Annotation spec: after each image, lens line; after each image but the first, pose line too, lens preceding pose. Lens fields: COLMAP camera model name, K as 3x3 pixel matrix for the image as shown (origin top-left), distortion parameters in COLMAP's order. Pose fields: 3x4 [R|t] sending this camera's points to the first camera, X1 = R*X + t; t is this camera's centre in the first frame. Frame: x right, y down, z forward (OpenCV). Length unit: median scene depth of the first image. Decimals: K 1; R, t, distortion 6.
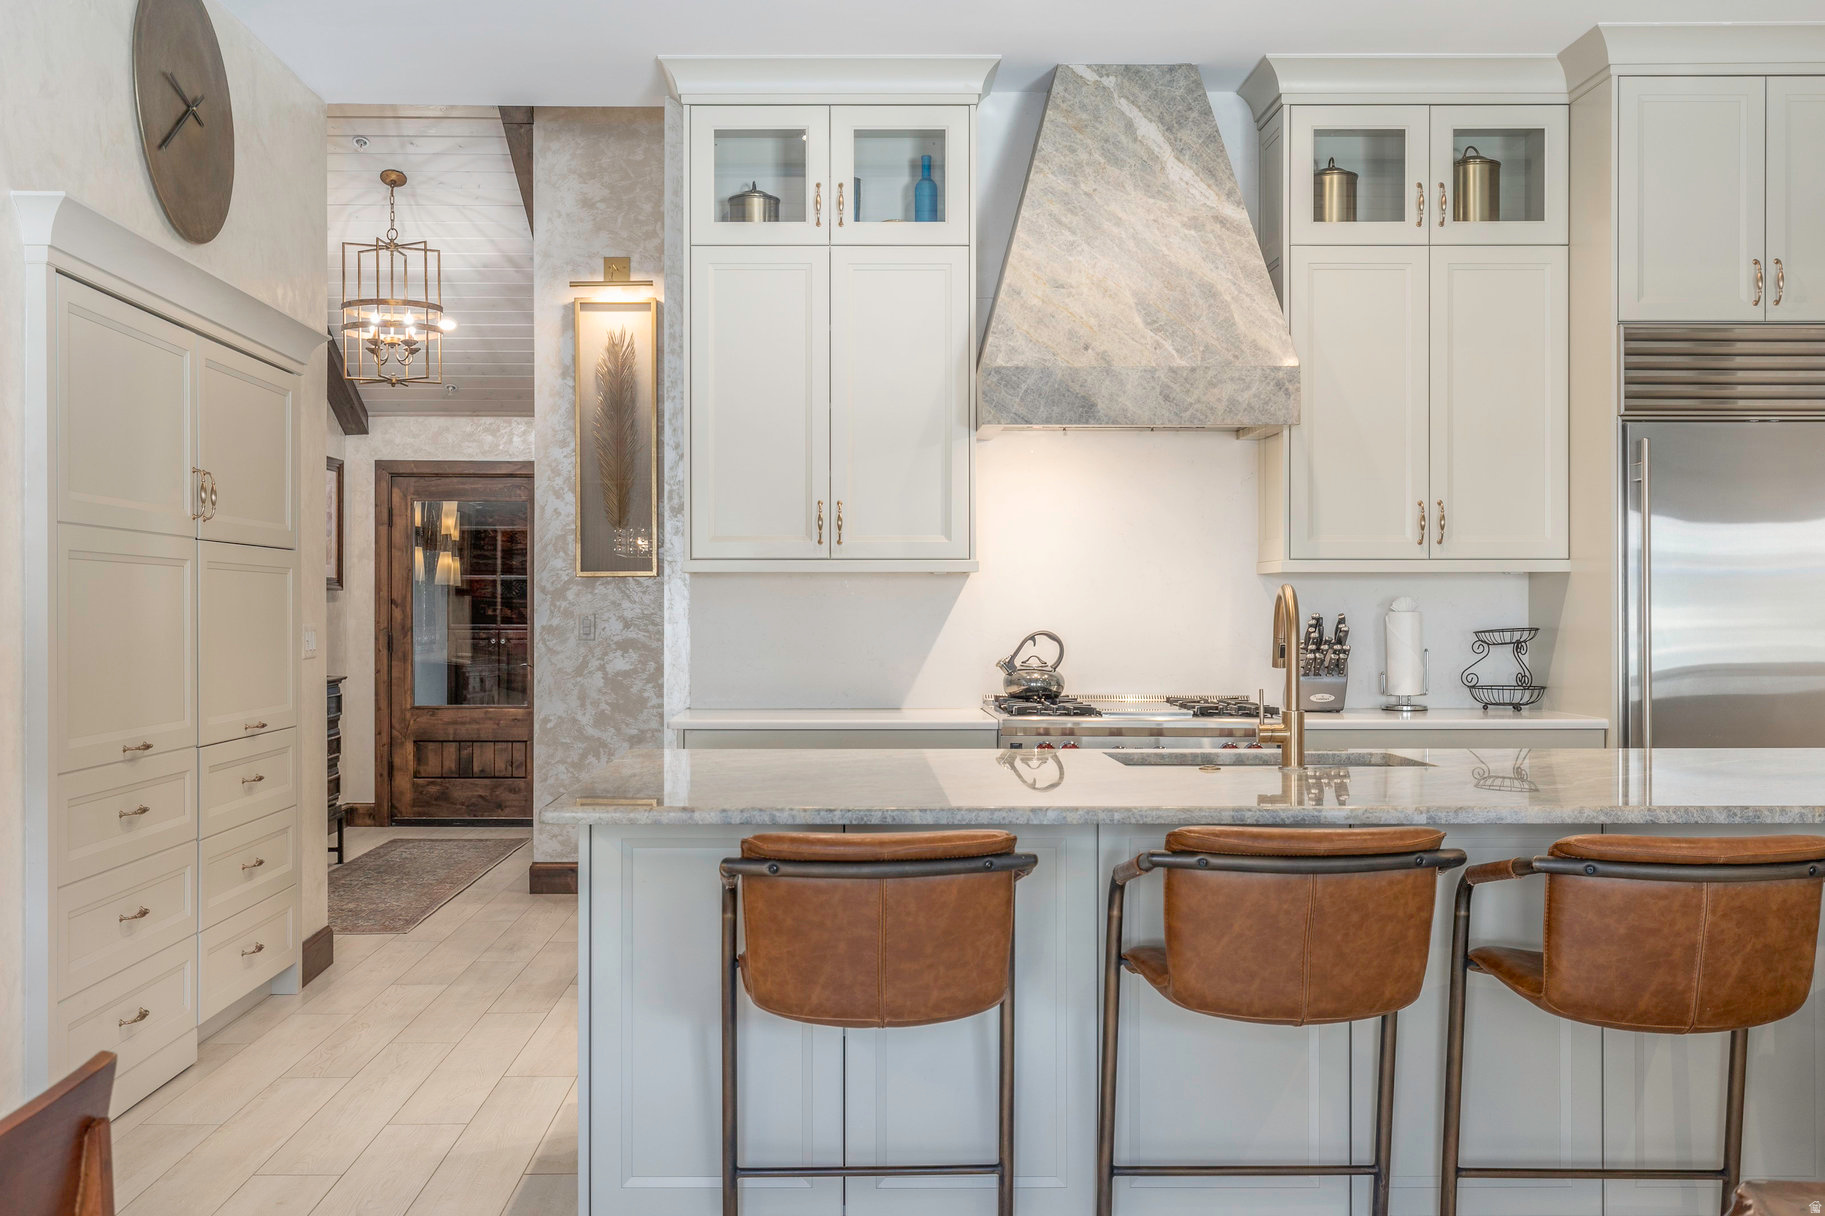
lens RADIAL K [[1581.0, 0, 843.9], [0, 1581.0, 595.3], [0, 0, 1]] dist [0.022980, -0.005210]
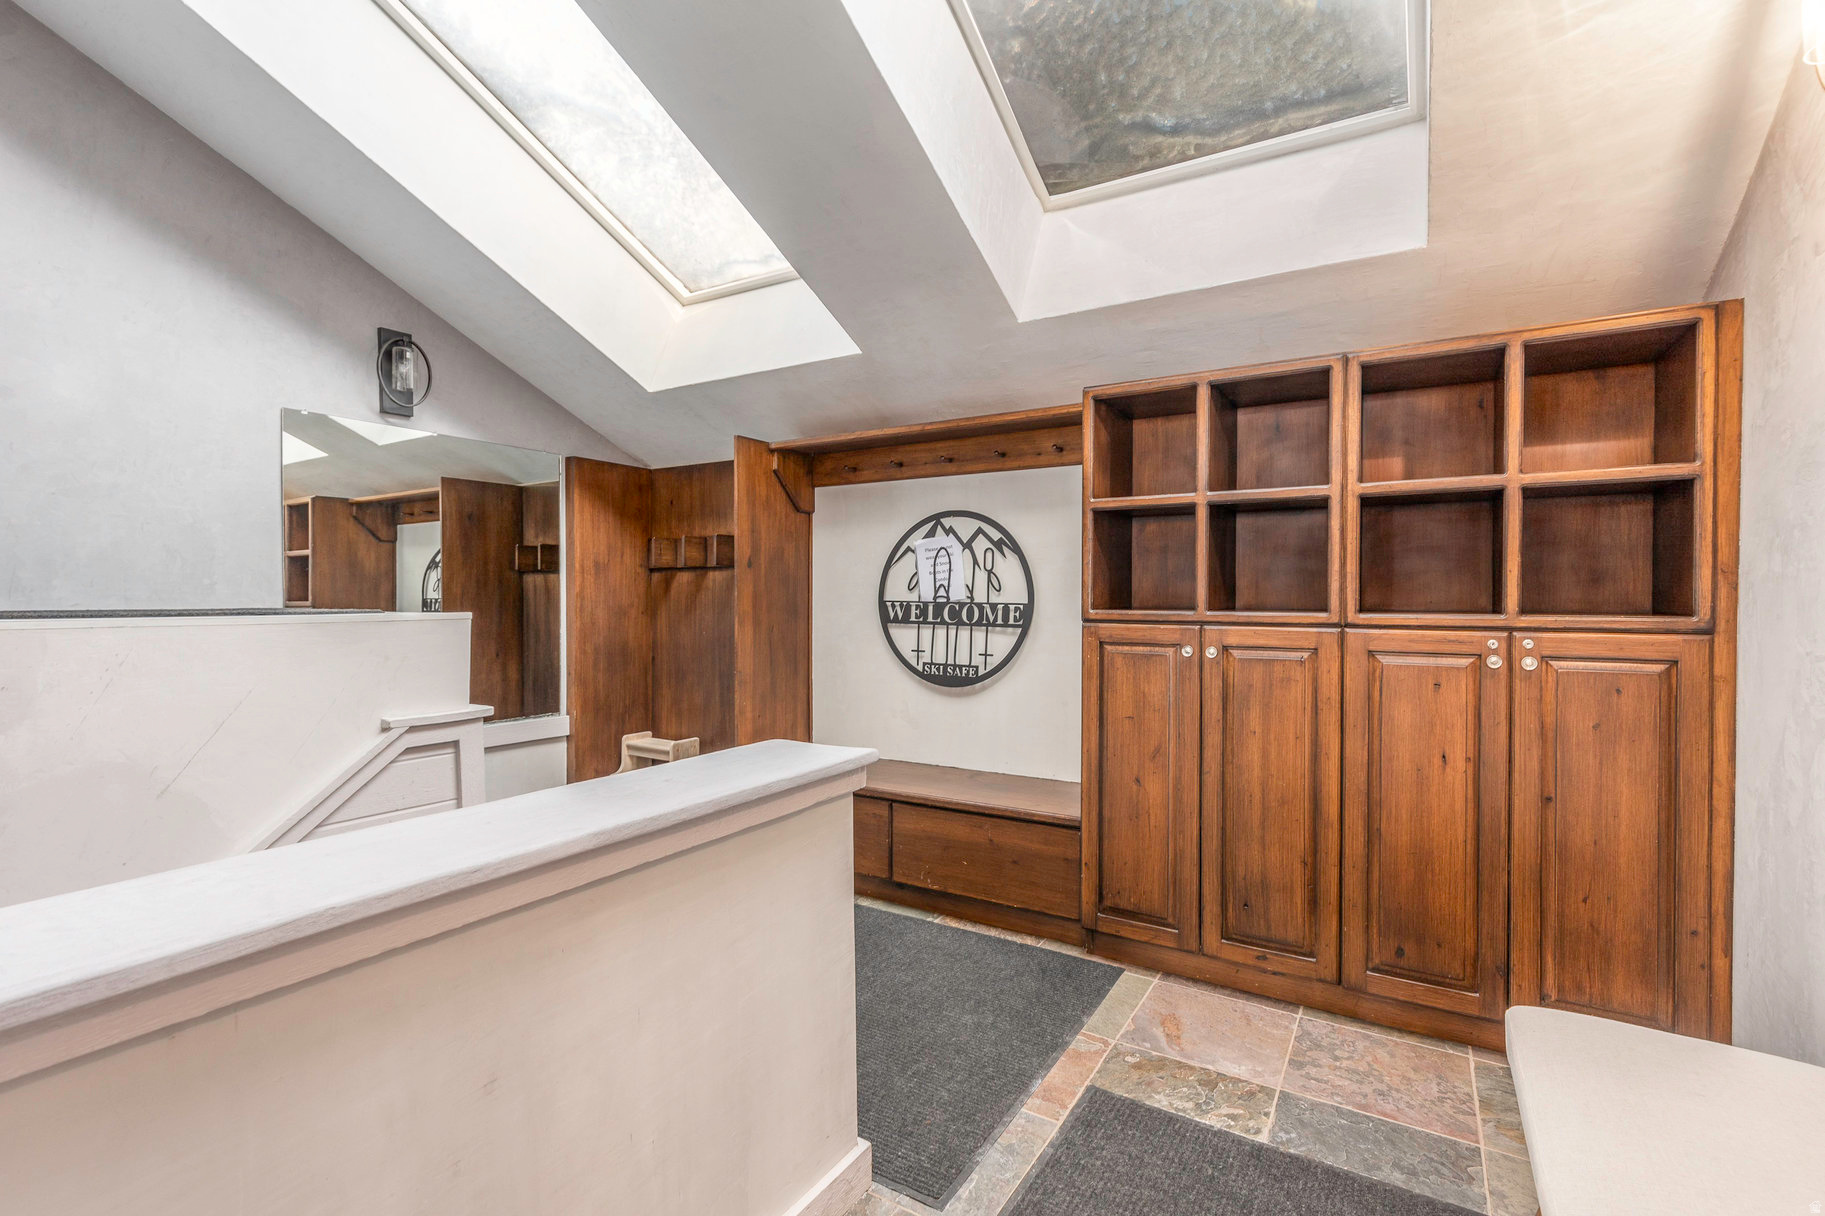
lens RADIAL K [[842.4, 0, 911.1], [0, 842.4, 605.4], [0, 0, 1]] dist [0.009446, -0.001986]
pose [[0.846764, 0.010091, -0.531874, -0.164202], [-0.003074, 0.999896, 0.014077, 0.013517], [0.531960, -0.010285, 0.846707, 0.769413]]
